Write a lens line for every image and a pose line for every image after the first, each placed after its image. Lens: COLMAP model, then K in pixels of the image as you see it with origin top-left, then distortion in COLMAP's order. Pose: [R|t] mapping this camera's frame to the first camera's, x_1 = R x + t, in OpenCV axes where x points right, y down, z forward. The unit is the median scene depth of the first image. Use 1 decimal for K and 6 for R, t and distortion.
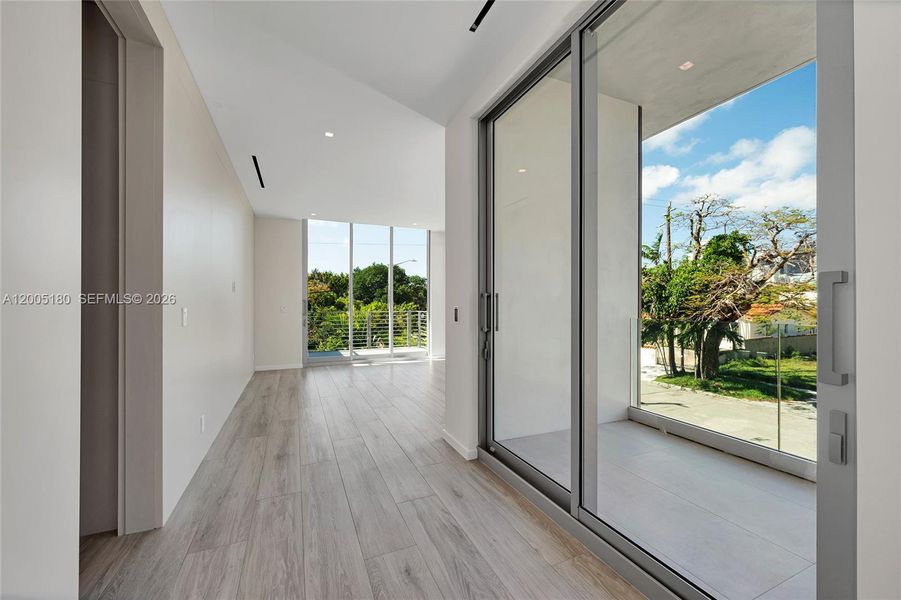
lens RADIAL K [[355.5, 0, 450.3], [0, 355.5, 302.0], [0, 0, 1]] dist [-0.002333, -0.001130]
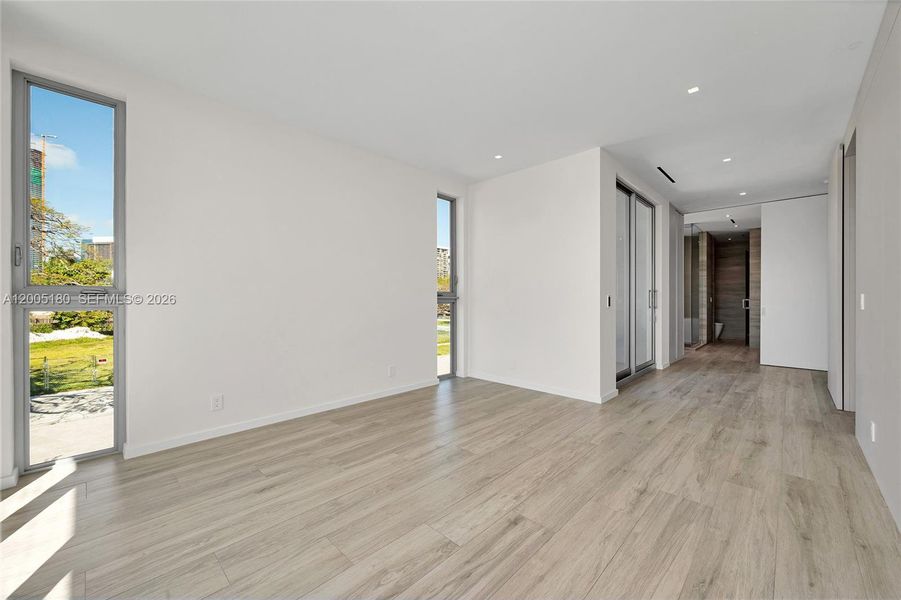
lens RADIAL K [[355.5, 0, 449.9], [0, 355.5, 298.3], [0, 0, 1]] dist [-0.002333, -0.001130]
pose [[-0.382650, -0.001730, 0.923892, -0.999274], [-0.000893, 0.999998, 0.001503, 0.028301], [-0.923893, -0.000250, -0.382651, 2.062928]]
